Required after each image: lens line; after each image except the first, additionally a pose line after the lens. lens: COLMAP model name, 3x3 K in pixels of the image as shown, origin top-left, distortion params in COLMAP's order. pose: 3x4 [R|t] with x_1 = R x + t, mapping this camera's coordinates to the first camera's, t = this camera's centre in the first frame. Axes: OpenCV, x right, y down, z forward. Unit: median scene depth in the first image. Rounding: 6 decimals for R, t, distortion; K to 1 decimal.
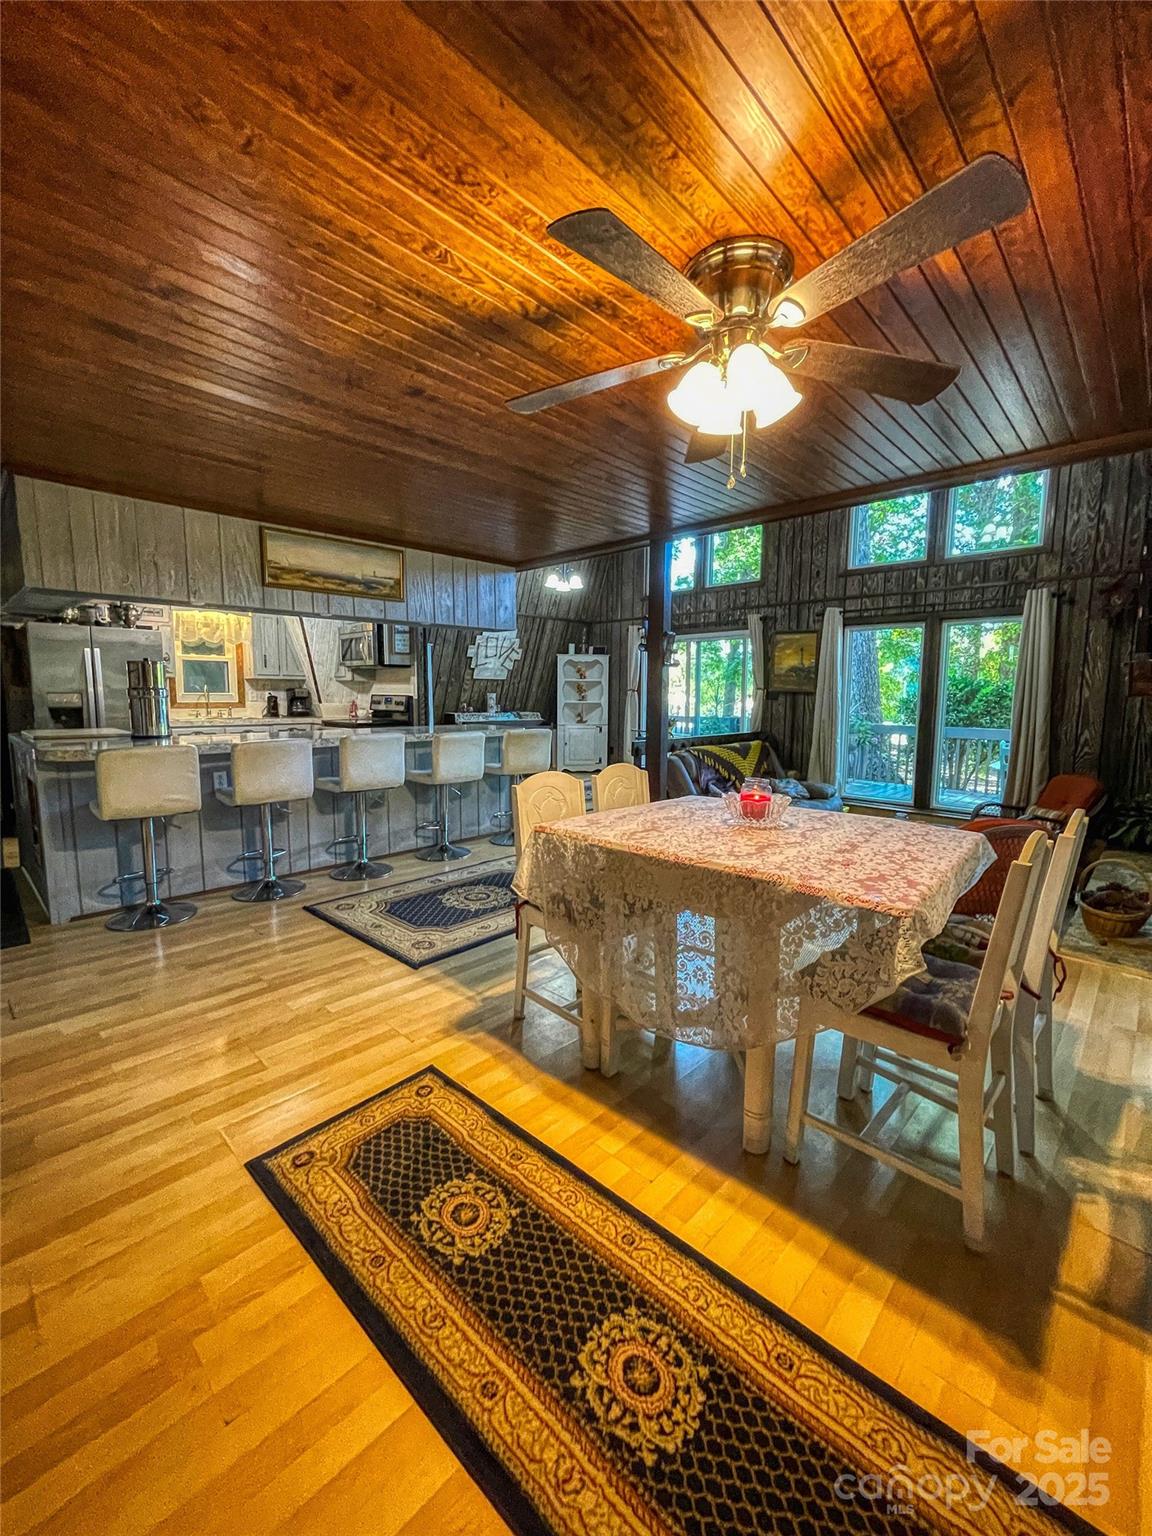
lens RADIAL K [[615.9, 0, 575.1], [0, 615.9, 760.6], [0, 0, 1]] dist [-0.001656, 0.000492]
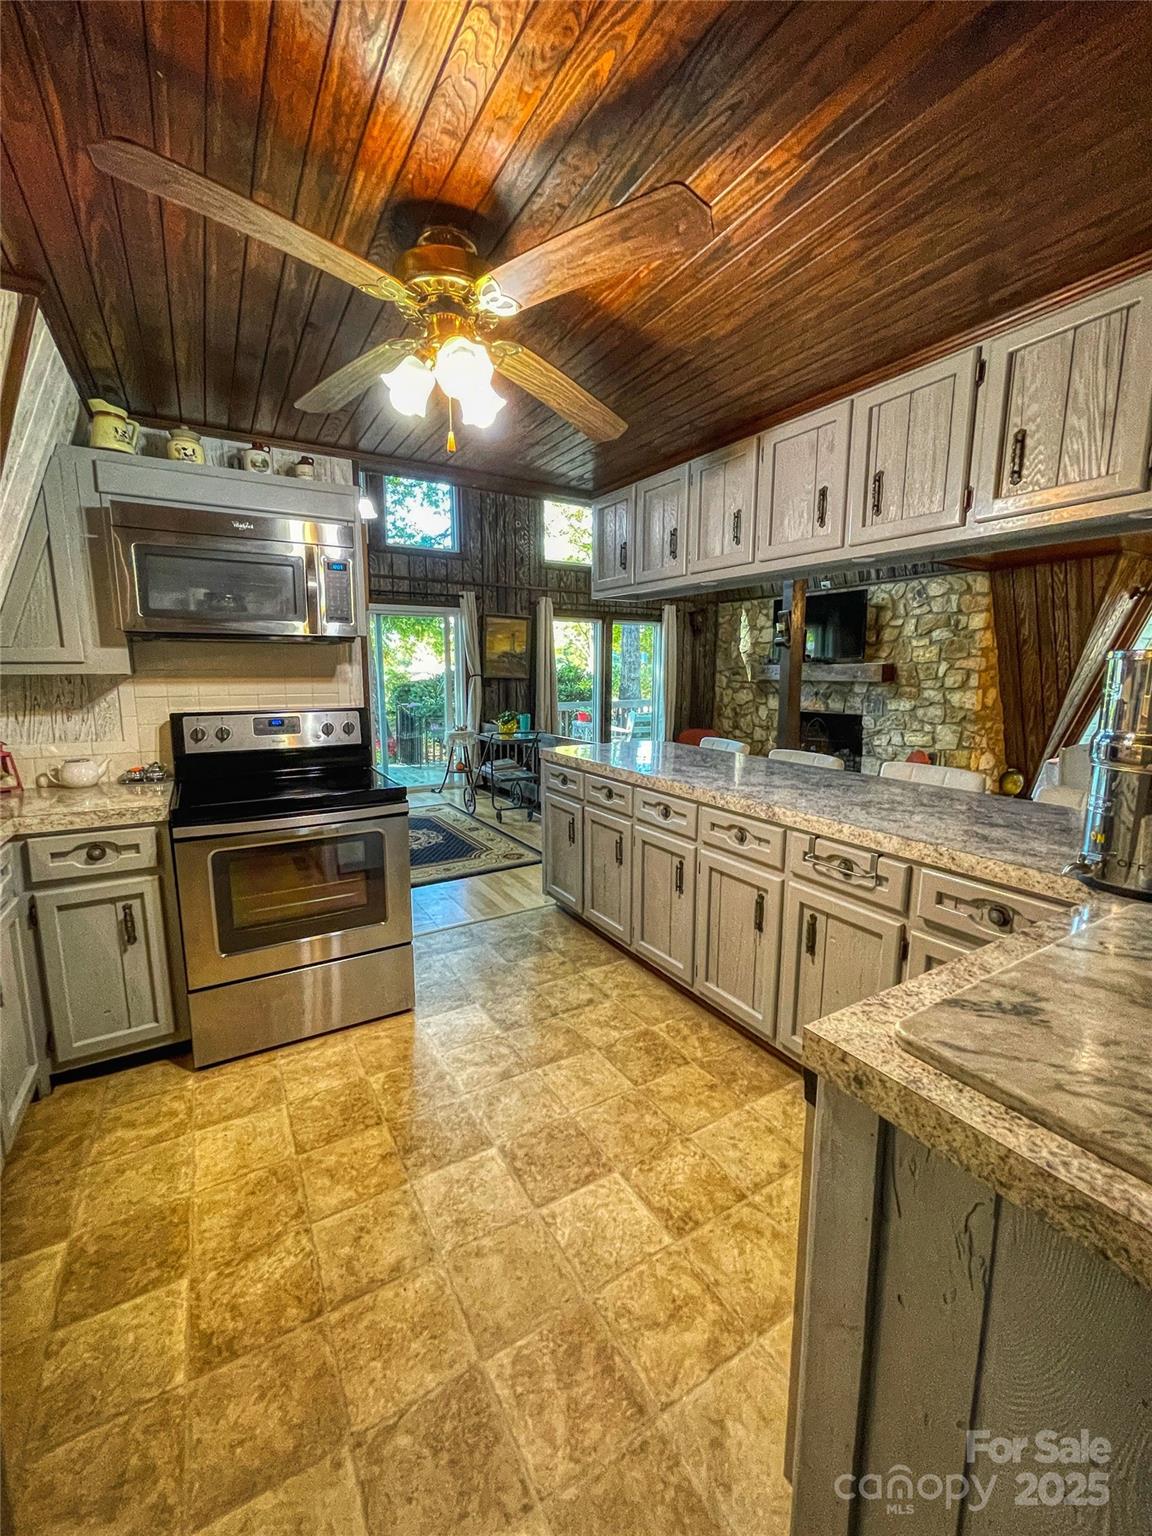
lens RADIAL K [[615.9, 0, 579.4], [0, 615.9, 761.4], [0, 0, 1]] dist [-0.001656, 0.000492]
pose [[0.254393, -0.150719, 0.955284, -0.642905], [0.106458, 0.986143, 0.127237, -0.105830], [-0.961224, 0.069329, 0.266913, 0.724336]]
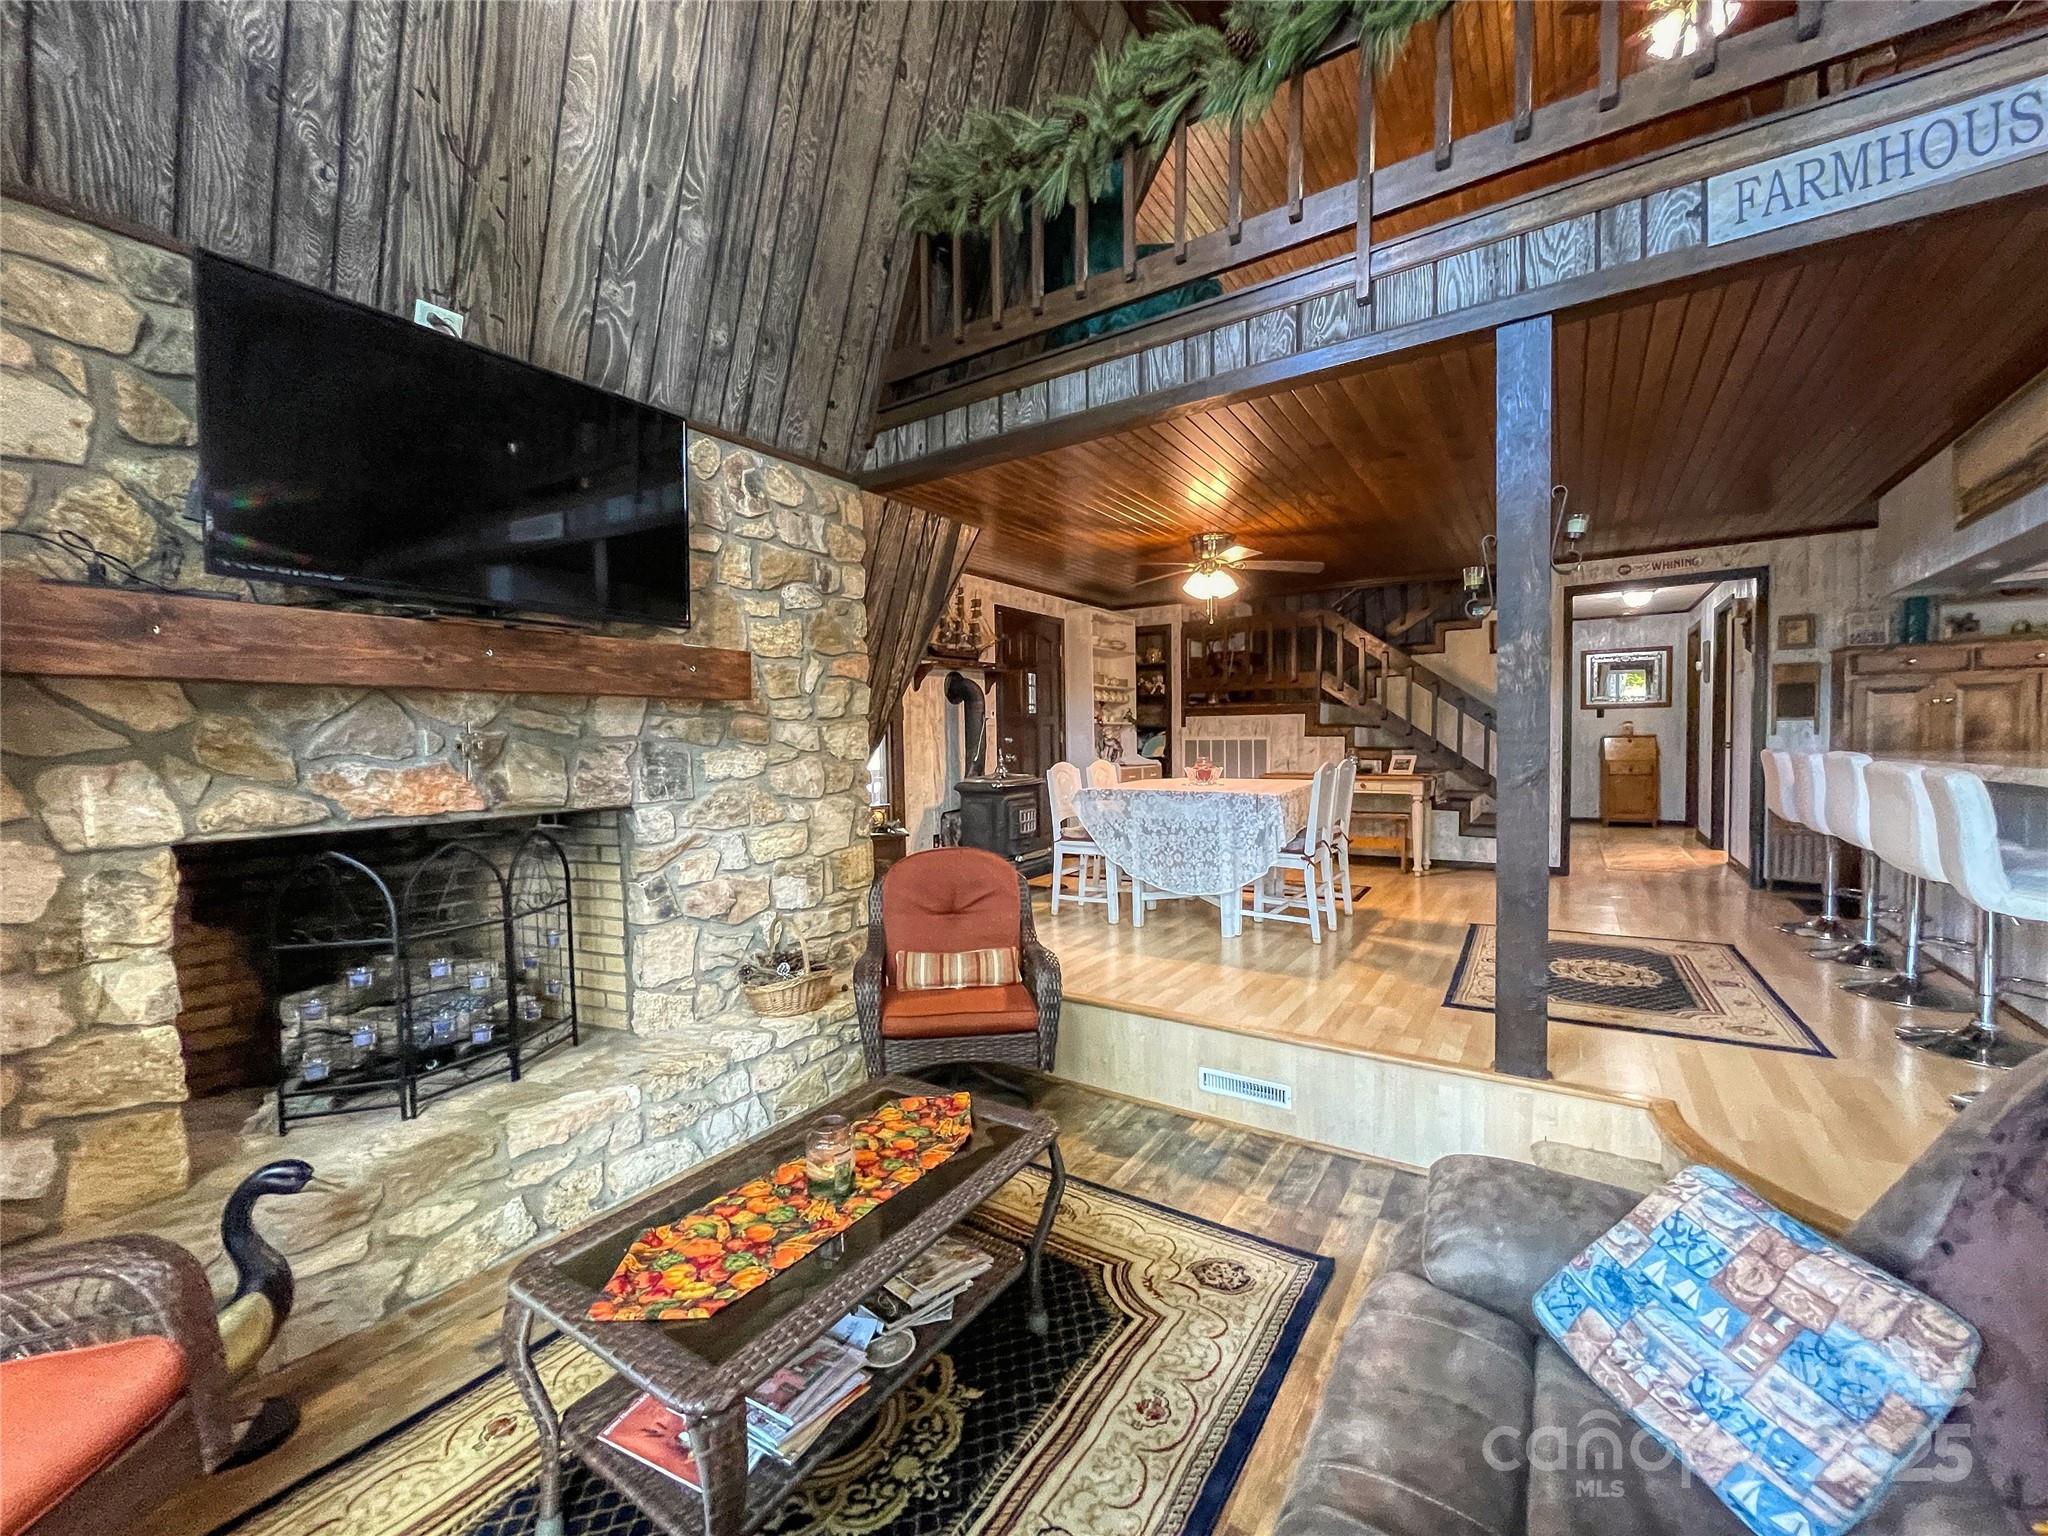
lens RADIAL K [[821.2, 0, 1018.3], [0, 821.2, 765.1], [0, 0, 1]] dist [-0.001656, 0.000492]
pose [[-0.984035, 0.012931, -0.177505, 0.392406], [-0.011453, 0.990689, 0.135661, -0.082933], [0.177607, 0.135528, -0.974725, 1.014007]]
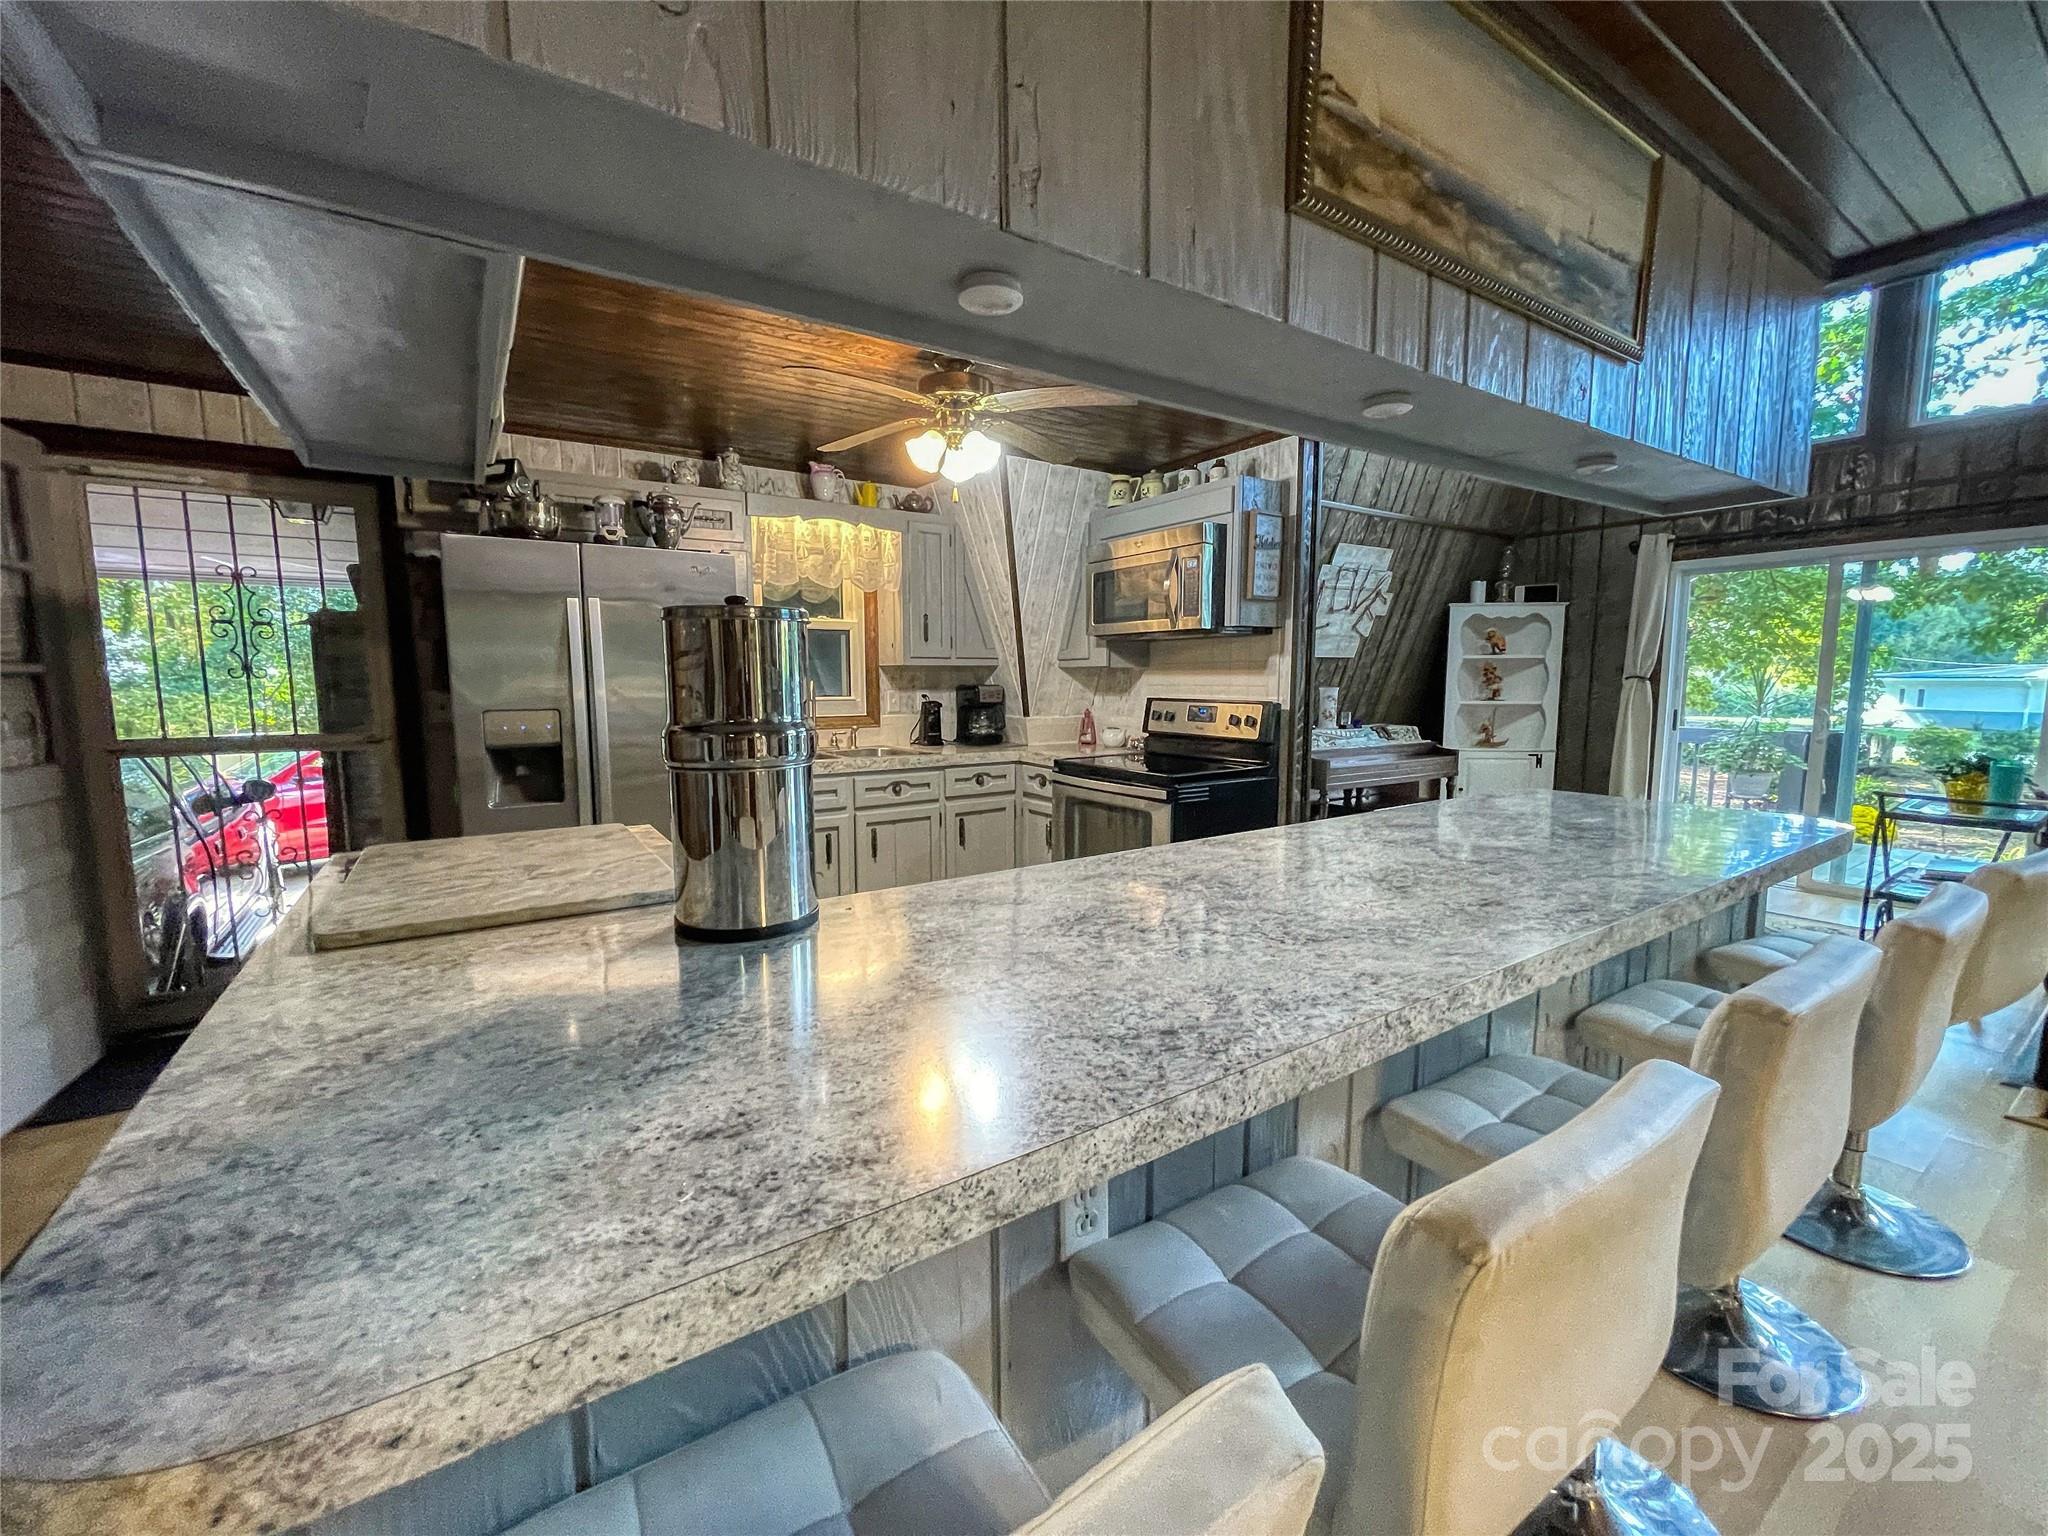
lens RADIAL K [[821.2, 0, 1016.4], [0, 821.2, 769.1], [0, 0, 1]] dist [-0.001656, 0.000492]
pose [[0.976548, 0.013895, -0.214852, -0.312188], [-0.012786, 0.999897, 0.006553, -0.061955], [0.214921, -0.003653, 0.976625, 0.427003]]
